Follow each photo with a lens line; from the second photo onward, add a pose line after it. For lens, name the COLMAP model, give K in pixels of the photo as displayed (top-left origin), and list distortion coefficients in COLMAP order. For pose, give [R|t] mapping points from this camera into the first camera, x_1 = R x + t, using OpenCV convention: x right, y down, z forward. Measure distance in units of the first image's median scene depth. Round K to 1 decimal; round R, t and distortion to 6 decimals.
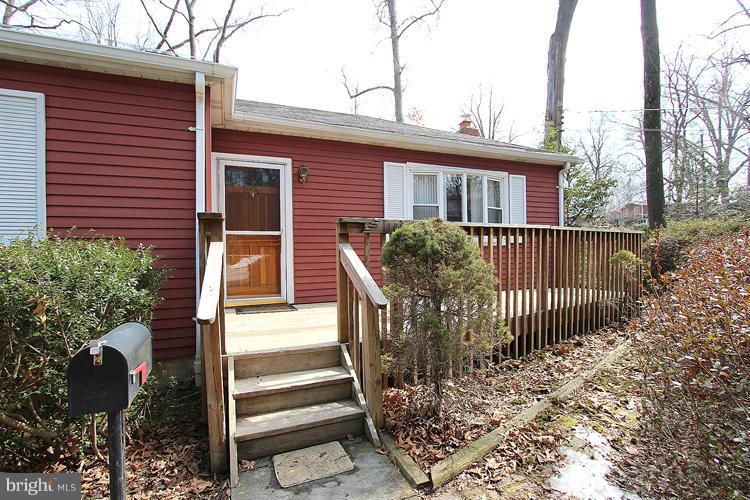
lens RADIAL K [[354.9, 0, 375.0], [0, 354.9, 250.0], [0, 0, 1]] dist [-0.014777, 0.000092]
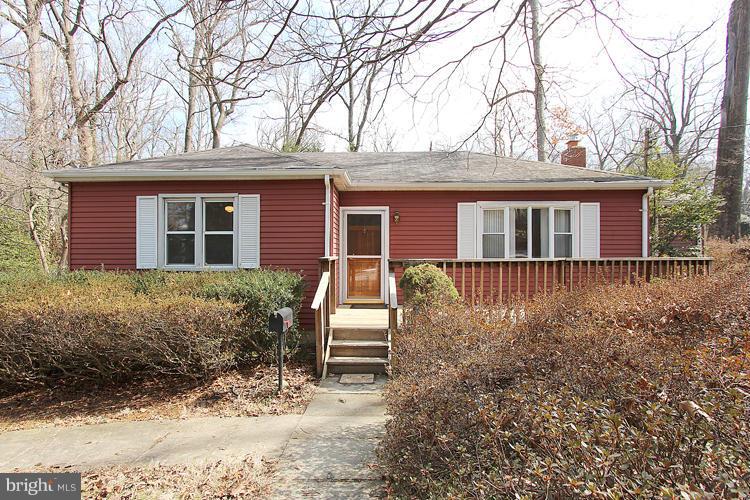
lens RADIAL K [[372.4, 0, 378.0], [0, 372.4, 246.8], [0, 0, 1]] dist [-0.015185, 0.000245]
pose [[0.909361, 0.007639, -0.415938, 0.495102], [-0.010089, 0.999942, -0.003692, -0.110911], [0.415885, 0.007554, 0.909386, -0.575542]]
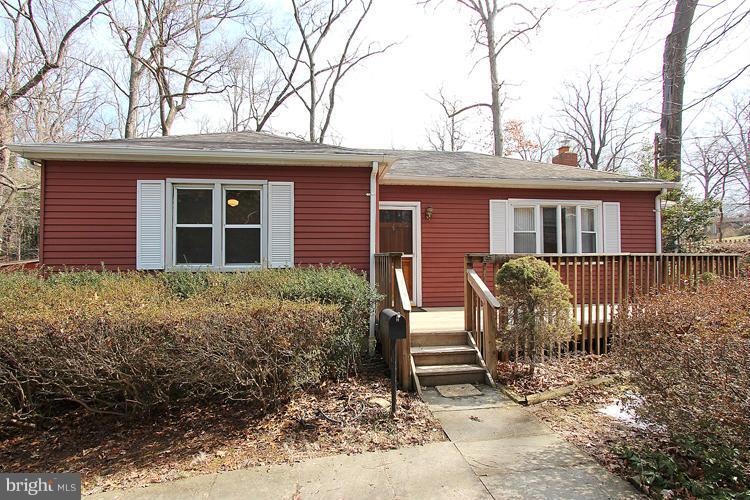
lens RADIAL K [[360.7, 0, 369.5], [0, 360.7, 251.1], [0, 0, 1]] dist [-0.013957, -0.000414]
pose [[0.964525, 0.002093, -0.263985, -0.073216], [-0.006934, 0.999824, -0.017407, -0.053116], [0.263902, 0.018620, 0.964370, -0.543216]]
